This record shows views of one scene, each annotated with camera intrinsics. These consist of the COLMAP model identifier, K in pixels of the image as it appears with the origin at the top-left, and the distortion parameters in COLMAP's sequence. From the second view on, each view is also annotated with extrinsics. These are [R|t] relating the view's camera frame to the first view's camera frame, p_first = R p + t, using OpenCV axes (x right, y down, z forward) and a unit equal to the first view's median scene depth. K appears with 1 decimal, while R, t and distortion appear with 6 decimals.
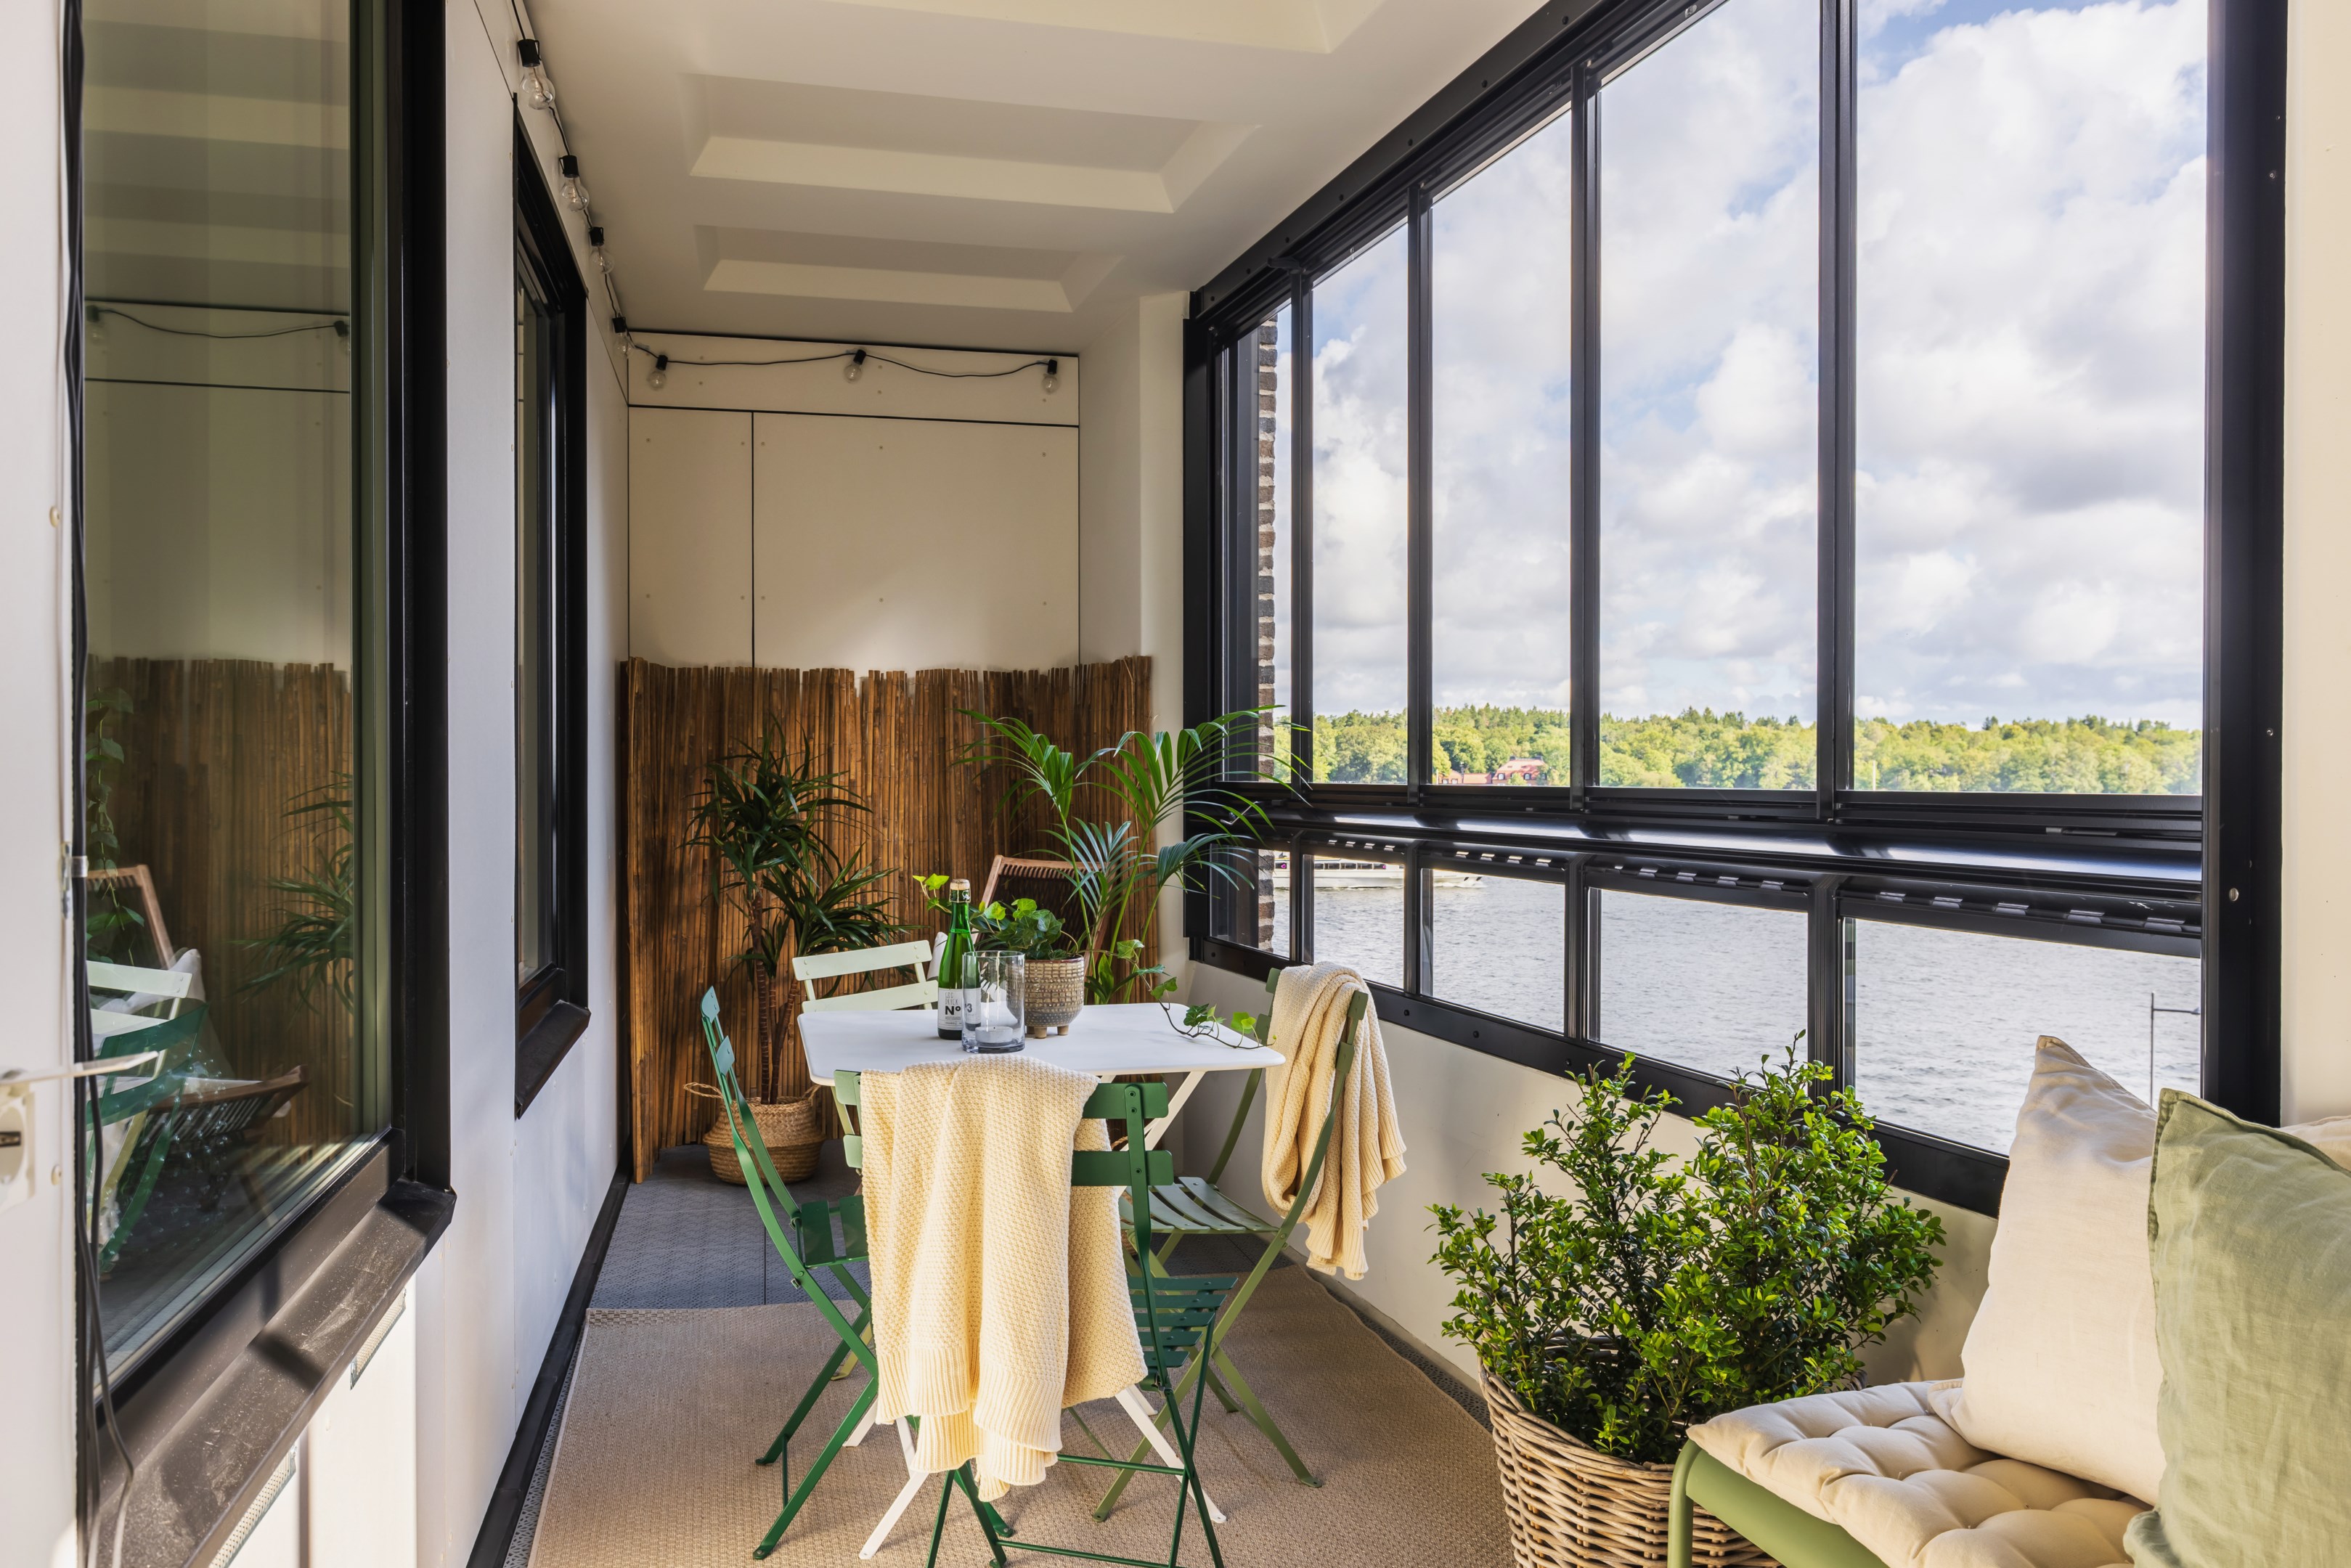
lens RADIAL K [[1881.1, 0, 1190.5], [0, 1881.1, 784.0], [0, 0, 1]] dist [0.006868, -0.005417]
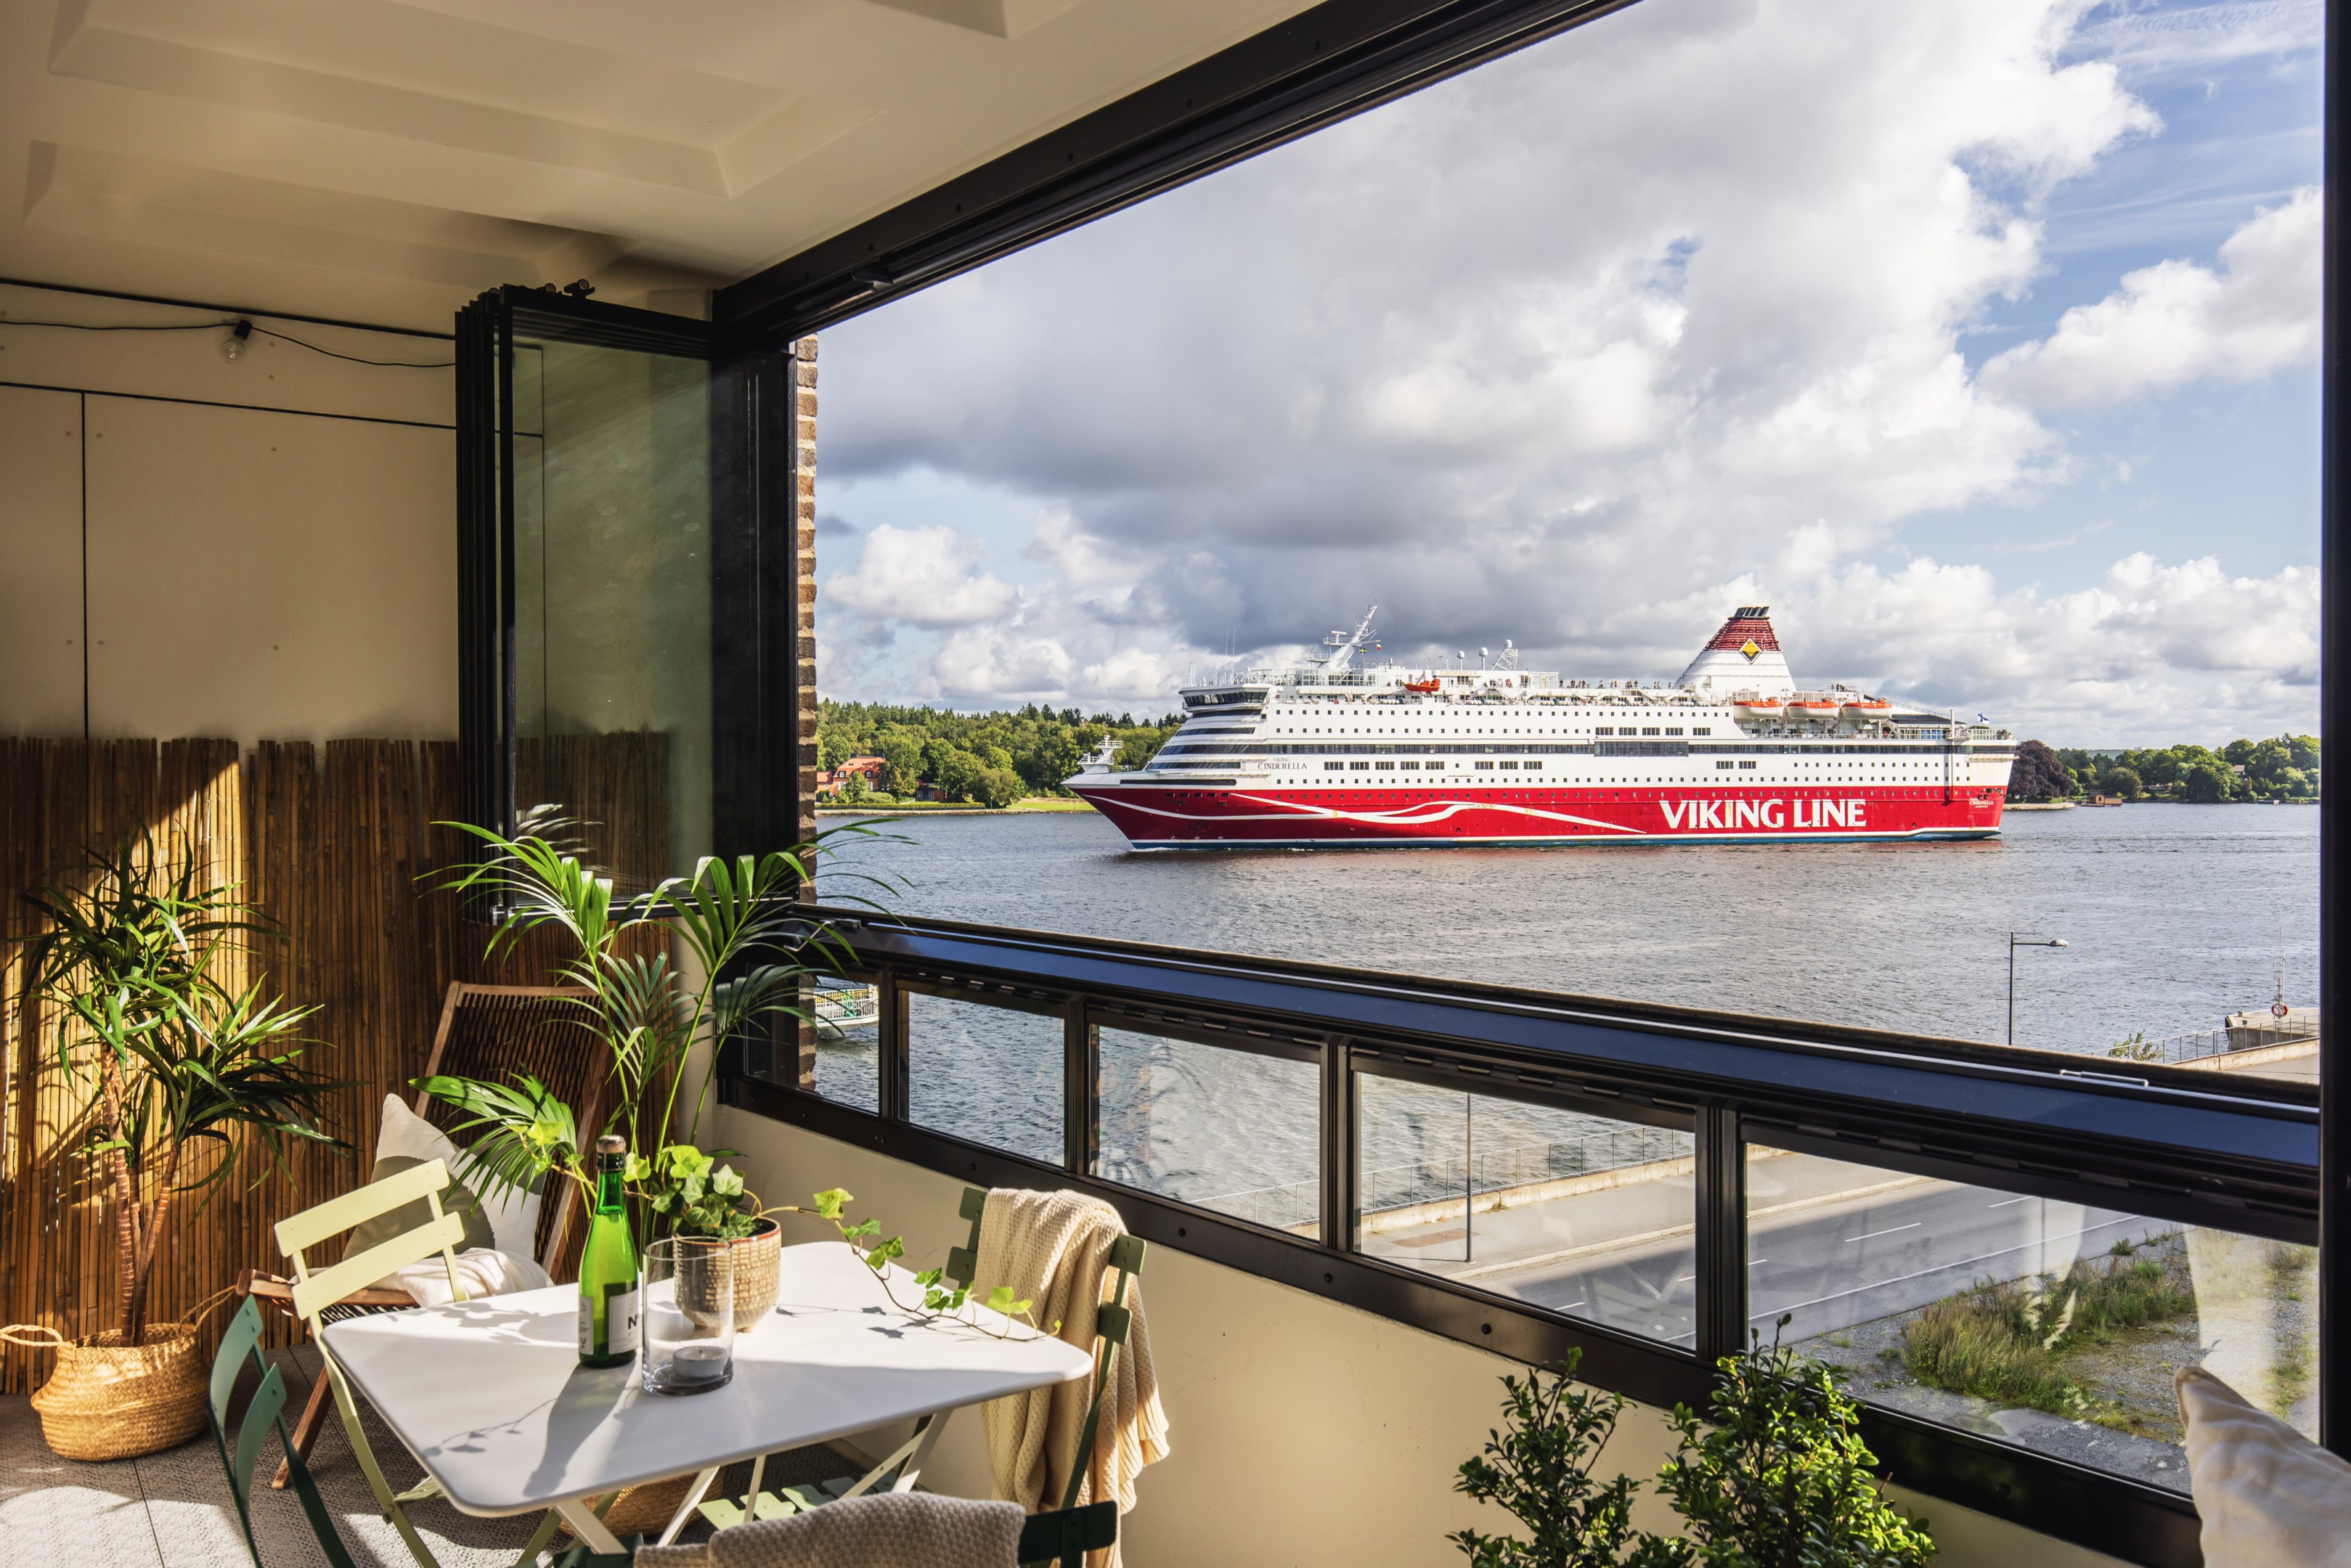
lens RADIAL K [[1881.1, 0, 1197.6], [0, 1881.1, 750.5], [0, 0, 1]] dist [0.006868, -0.005417]
pose [[0.925745, -0.001699, 0.378144, -0.107107], [0.002055, 0.999998, -0.000538, -0.055041], [-0.378142, 0.001275, 0.925747, 0.146720]]
